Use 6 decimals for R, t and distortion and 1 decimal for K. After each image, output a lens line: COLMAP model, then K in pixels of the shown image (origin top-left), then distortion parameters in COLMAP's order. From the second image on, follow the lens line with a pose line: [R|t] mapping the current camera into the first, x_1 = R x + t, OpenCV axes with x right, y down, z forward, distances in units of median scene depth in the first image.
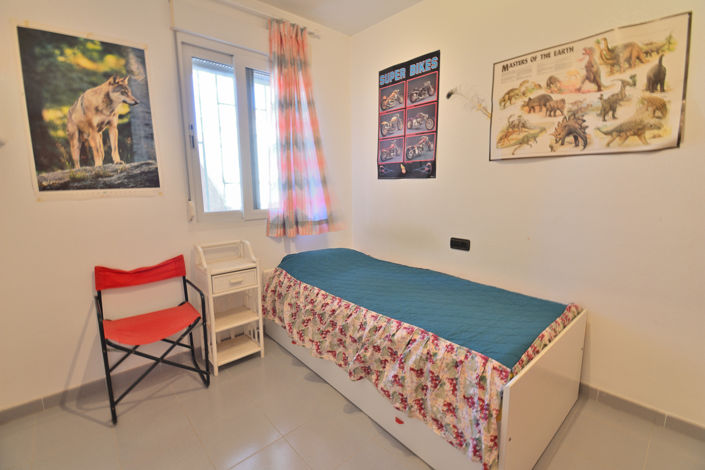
lens RADIAL K [[311.2, 0, 352.1], [0, 311.2, 231.5], [0, 0, 1]] dist [-0.000445, -0.018591]
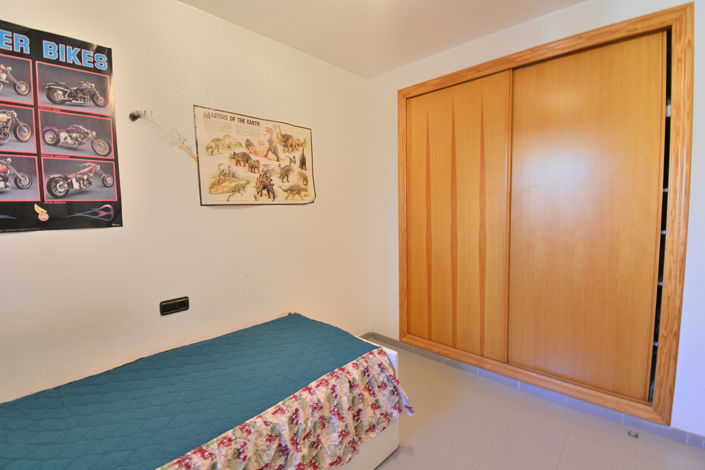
lens RADIAL K [[311.2, 0, 352.1], [0, 311.2, 231.5], [0, 0, 1]] dist [-0.000445, -0.018591]
pose [[-0.089158, -0.065309, 0.993874, -0.629992], [0.174563, 0.981379, 0.080148, -0.173541], [-0.980601, 0.180639, -0.076098, 0.755957]]
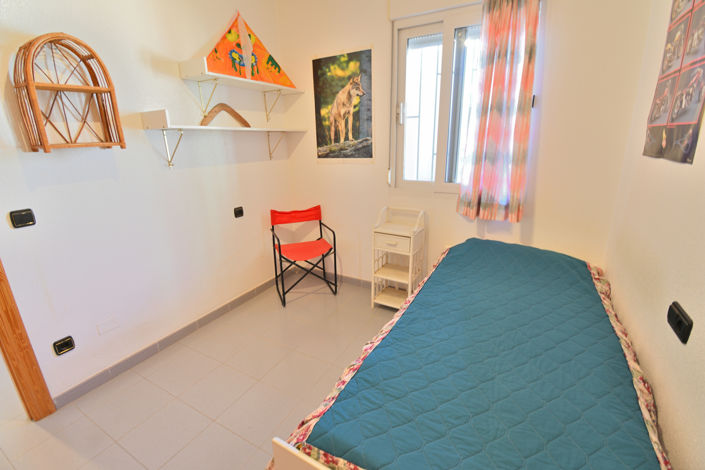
lens RADIAL K [[308.5, 0, 352.5], [0, 308.5, 235.0], [0, 0, 1]] dist [0.011985, -0.026437]
pose [[0.323162, 0.274207, -0.905746, 0.726719], [-0.132133, 0.960800, 0.243730, -0.152751], [0.937074, 0.040915, 0.346726, 0.533687]]
